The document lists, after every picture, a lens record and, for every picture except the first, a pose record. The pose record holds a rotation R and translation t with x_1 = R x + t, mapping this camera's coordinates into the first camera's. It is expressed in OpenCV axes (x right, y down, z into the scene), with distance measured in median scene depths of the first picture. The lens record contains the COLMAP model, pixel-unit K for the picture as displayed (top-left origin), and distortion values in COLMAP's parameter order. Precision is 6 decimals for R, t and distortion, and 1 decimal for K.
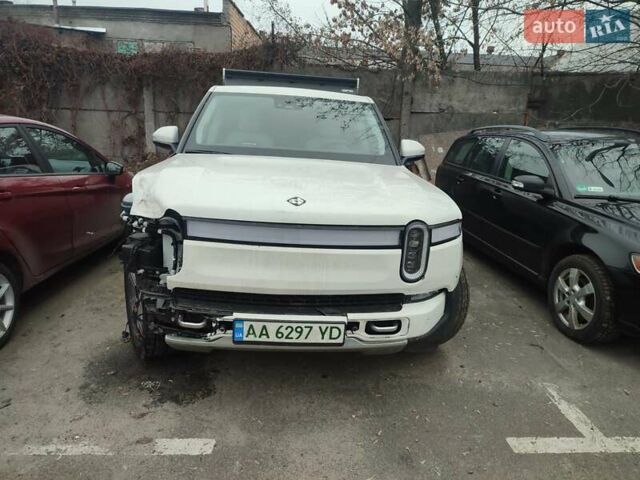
lens RADIAL K [[479.6, 0, 330.3], [0, 479.6, 240.3], [0, 0, 1]] dist [0.065190, -0.059333]
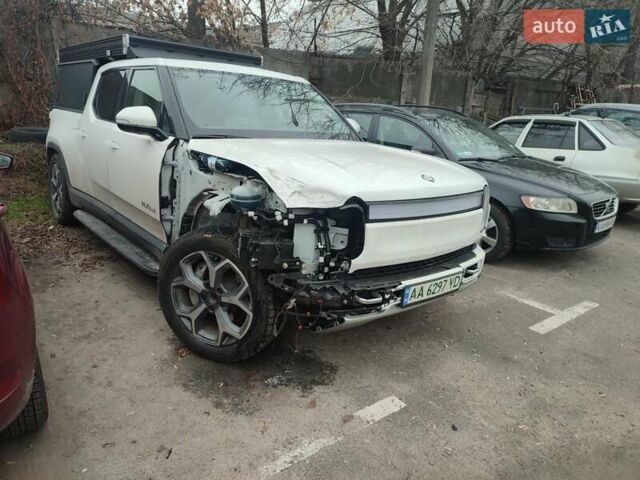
lens RADIAL K [[479.6, 0, 330.3], [0, 479.6, 240.3], [0, 0, 1]] dist [0.065190, -0.059333]
pose [[0.800900, -0.160193, 0.576972, -0.924254], [0.122804, 0.987012, 0.103572, -0.079300], [-0.586070, -0.012097, 0.810170, 0.174181]]
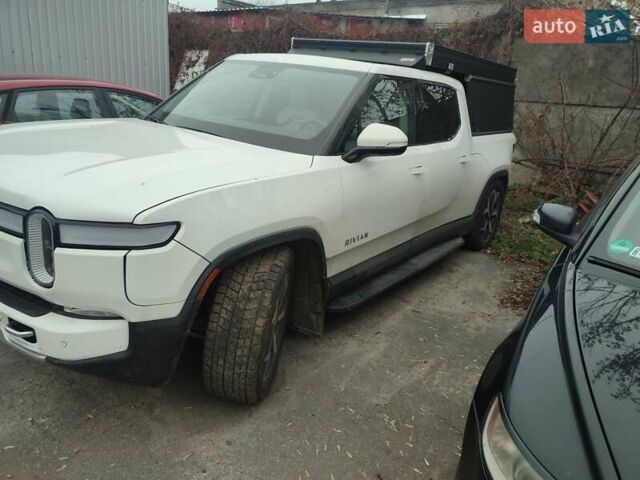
lens RADIAL K [[479.6, 0, 330.3], [0, 479.6, 240.3], [0, 0, 1]] dist [0.065190, -0.059333]
pose [[0.727045, 0.224466, -0.648861, 1.023948], [-0.212303, 0.972232, 0.098448, -0.163906], [0.652942, 0.066179, 0.754511, 0.728708]]
